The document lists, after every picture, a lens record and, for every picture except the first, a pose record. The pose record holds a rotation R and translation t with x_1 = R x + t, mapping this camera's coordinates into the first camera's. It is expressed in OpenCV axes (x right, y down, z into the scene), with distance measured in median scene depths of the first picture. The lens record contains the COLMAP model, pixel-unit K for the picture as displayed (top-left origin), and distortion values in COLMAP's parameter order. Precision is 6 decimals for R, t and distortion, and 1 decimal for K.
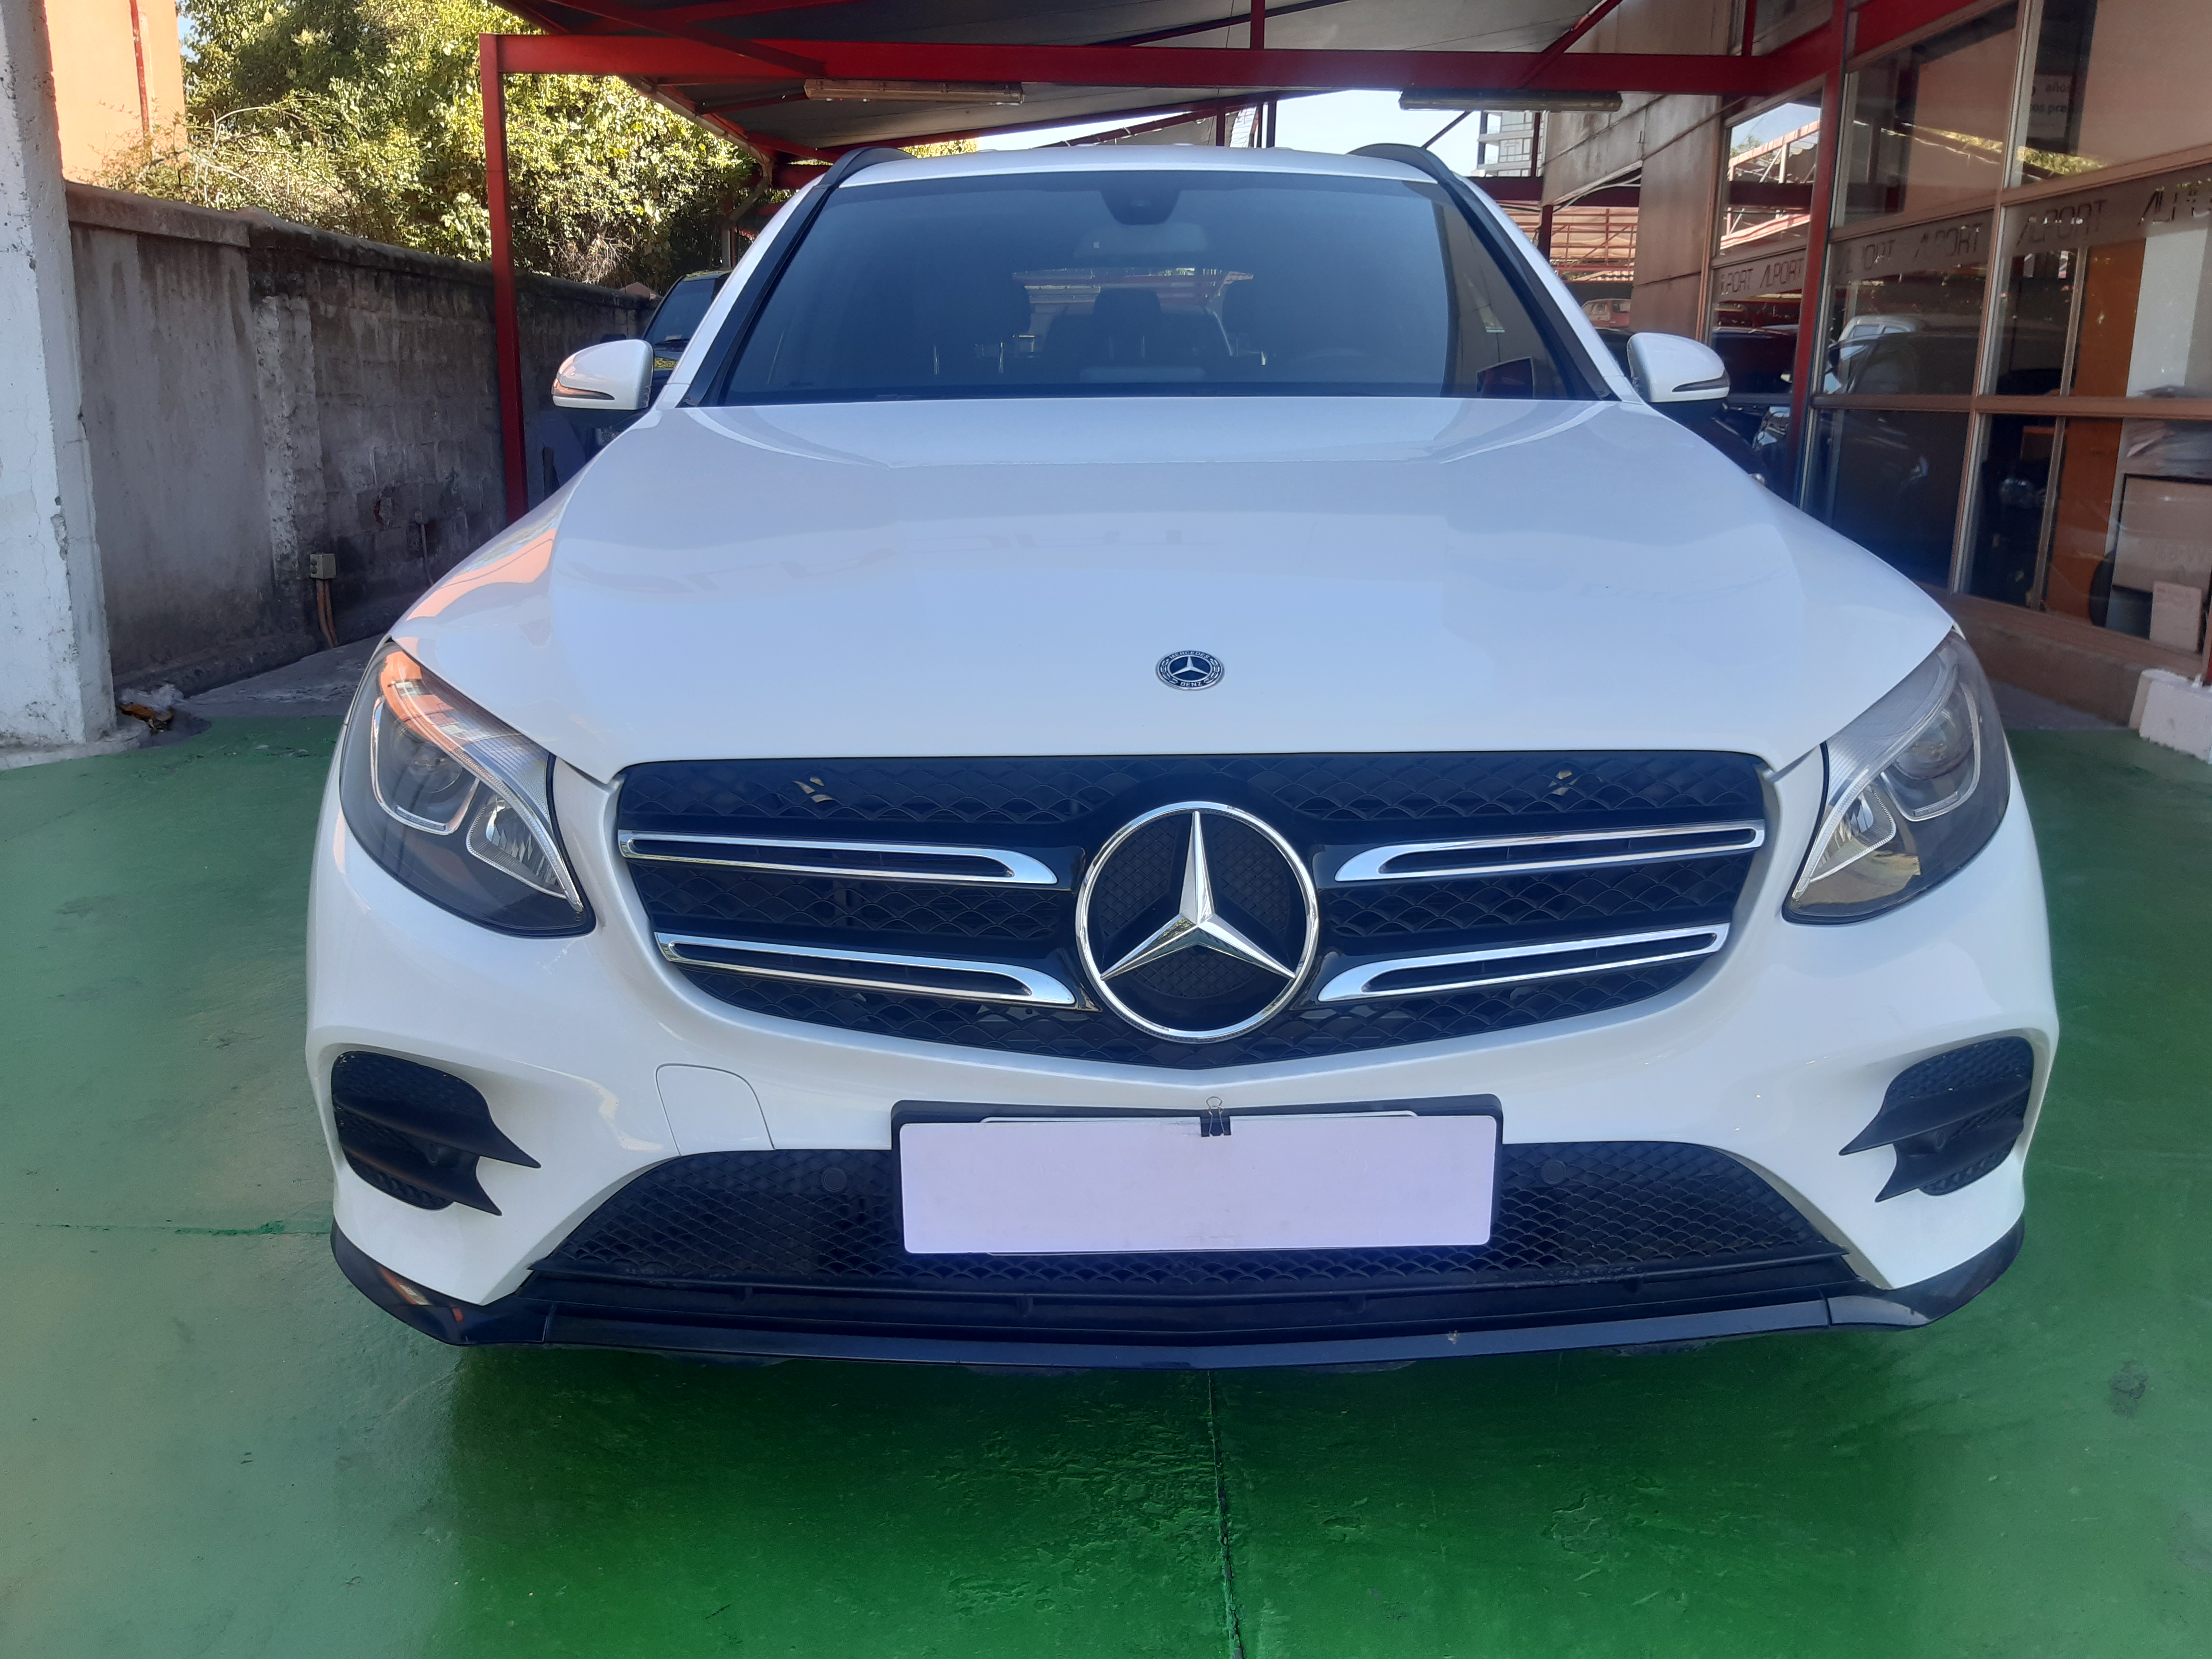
lens RADIAL K [[1748.6, 0, 1098.3], [0, 1748.6, 821.5], [0, 0, 1]] dist [0.065178, -0.123788]
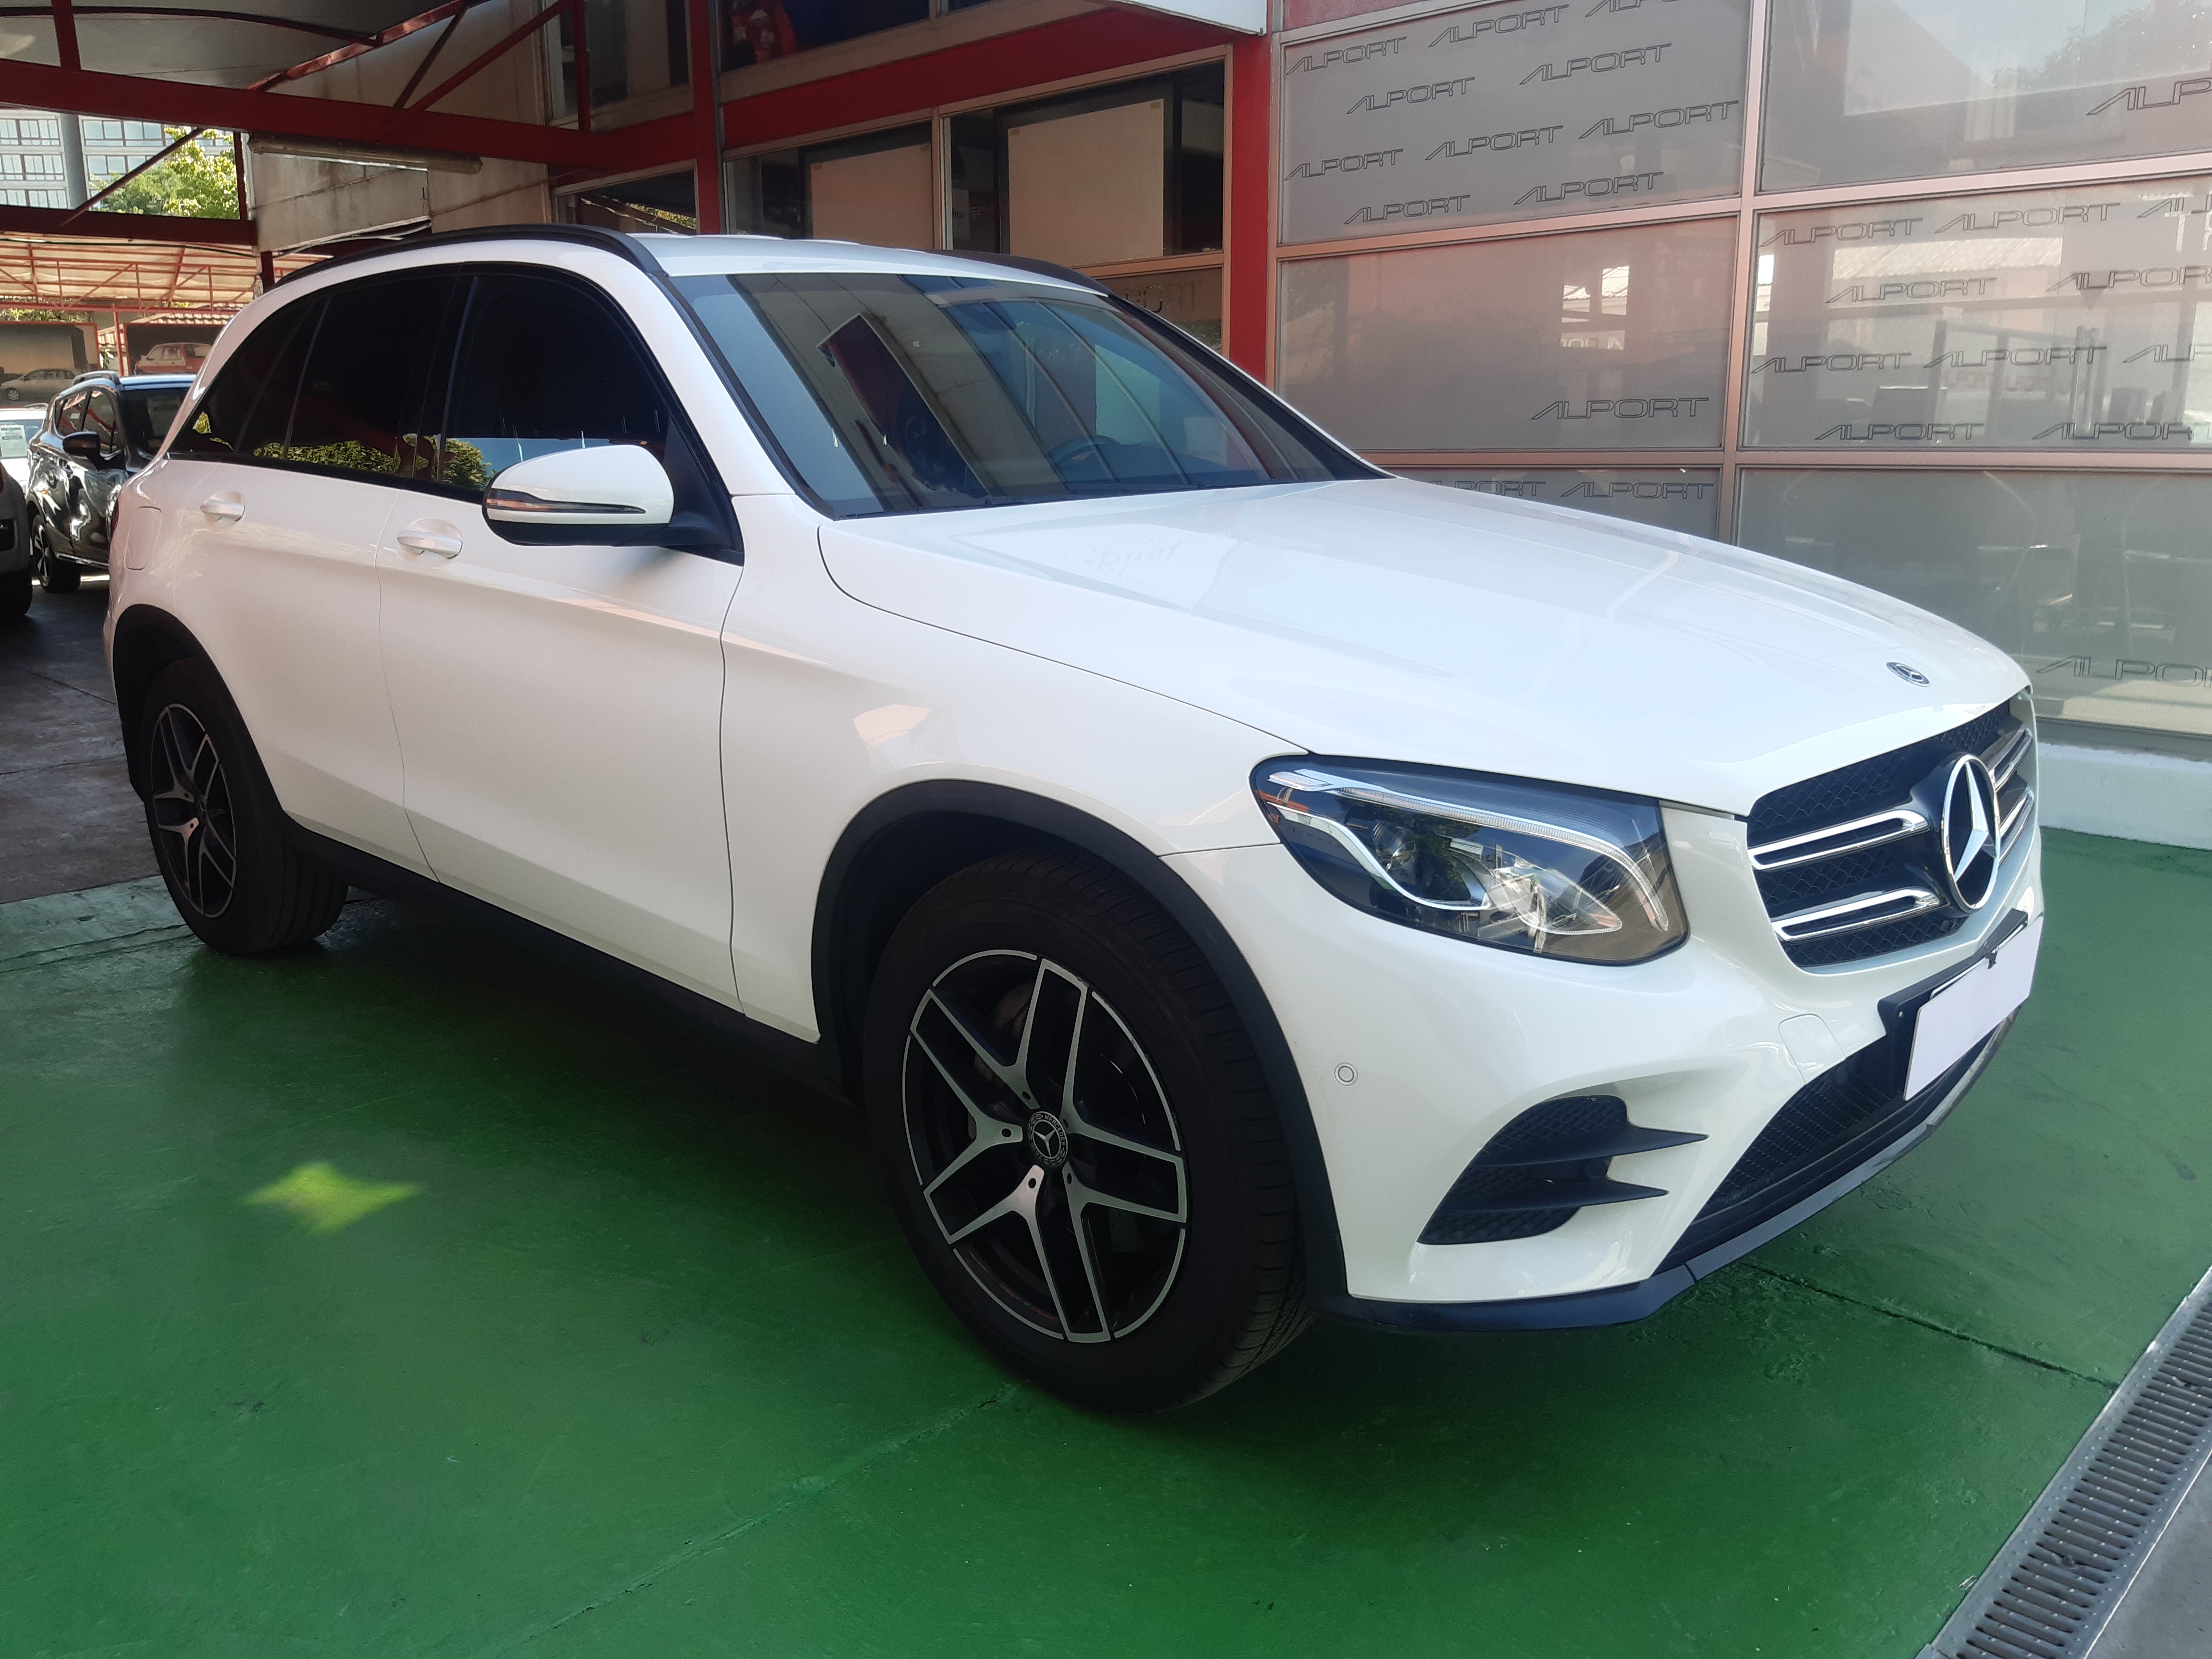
lens RADIAL K [[1748.6, 0, 1105.3], [0, 1748.6, 833.3], [0, 0, 1]] dist [0.065178, -0.123788]
pose [[0.672281, -0.176944, 0.718839, -0.176329], [0.188469, 0.979929, 0.064949, -0.020504], [-0.715903, 0.091815, 0.692136, 0.053887]]
